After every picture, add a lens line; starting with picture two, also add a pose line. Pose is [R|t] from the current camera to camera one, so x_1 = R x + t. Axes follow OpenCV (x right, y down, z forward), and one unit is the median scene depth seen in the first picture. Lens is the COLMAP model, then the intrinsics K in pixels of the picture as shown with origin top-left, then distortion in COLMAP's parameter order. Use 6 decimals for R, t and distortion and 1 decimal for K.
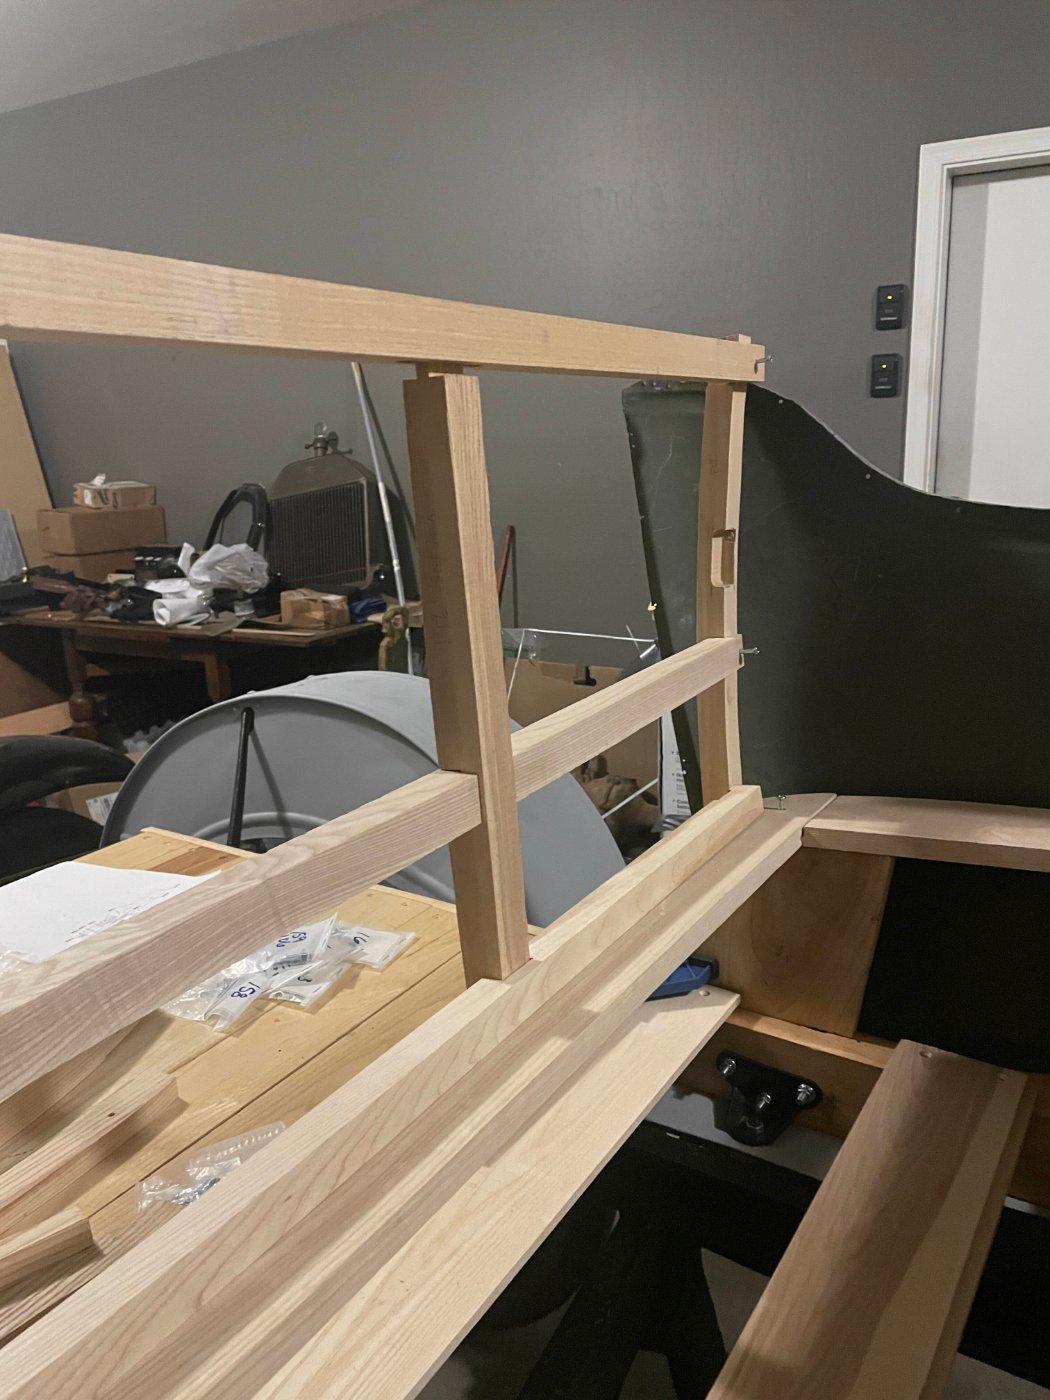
lens RADIAL K [[1076.1, 0, 525.0], [0, 1076.1, 700.0], [0, 0, 1]] dist [0.008680, -0.000282]
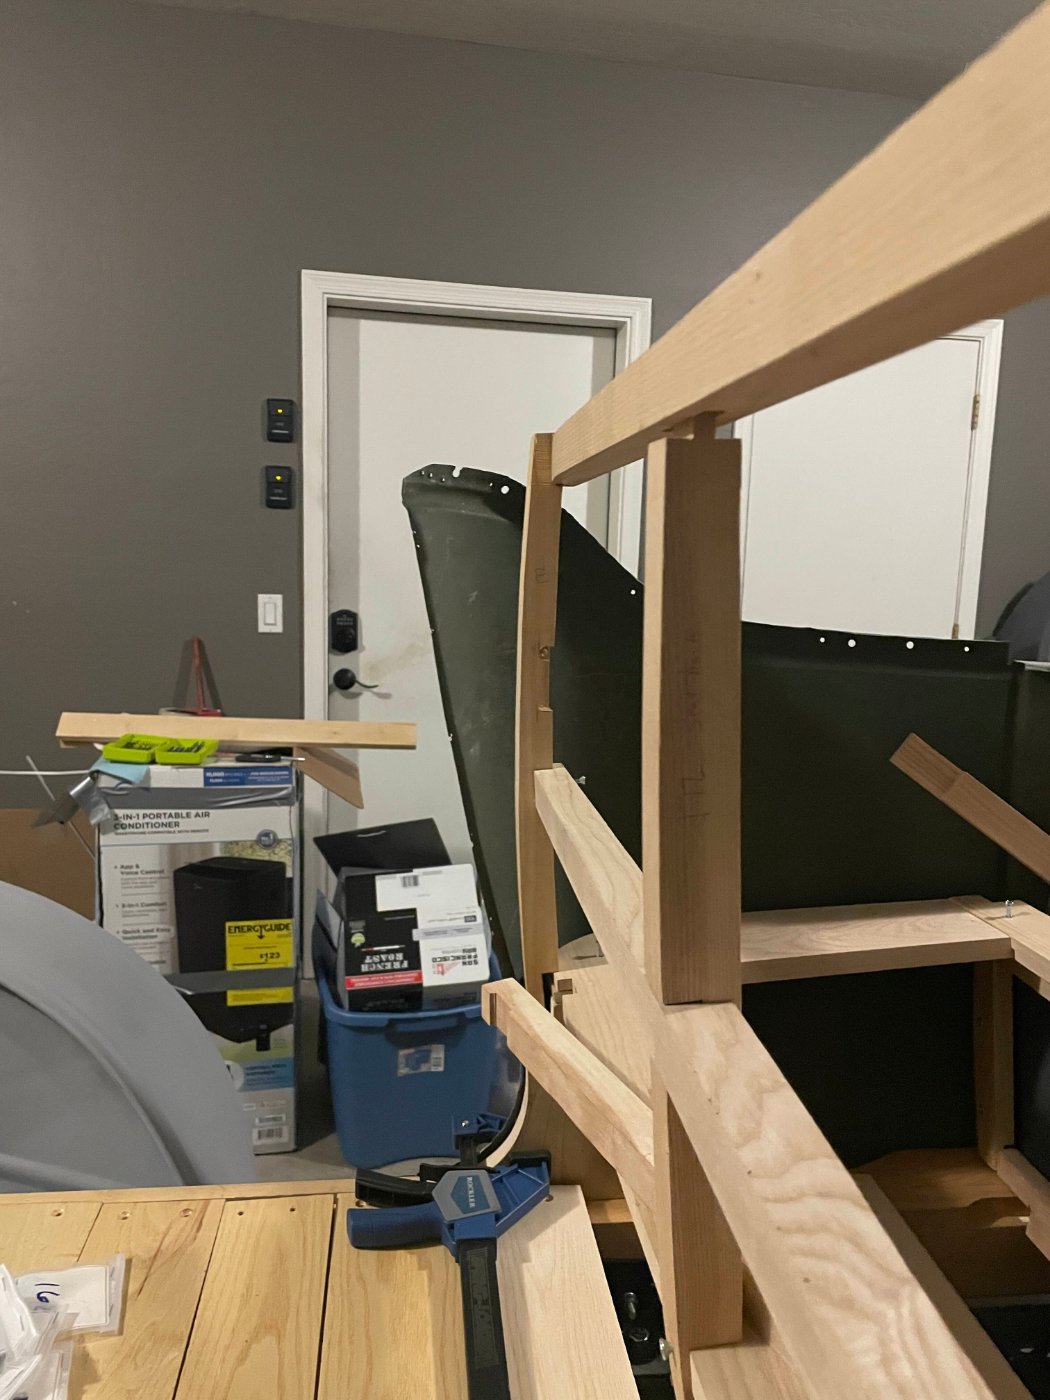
lens RADIAL K [[1076.1, 0, 525.0], [0, 1076.1, 700.0], [0, 0, 1]] dist [0.008680, -0.000282]
pose [[0.760230, -0.039380, 0.648459, -0.150366], [0.103983, 0.992668, -0.061624, -0.024164], [-0.641278, 0.114277, 0.758751, 0.135080]]
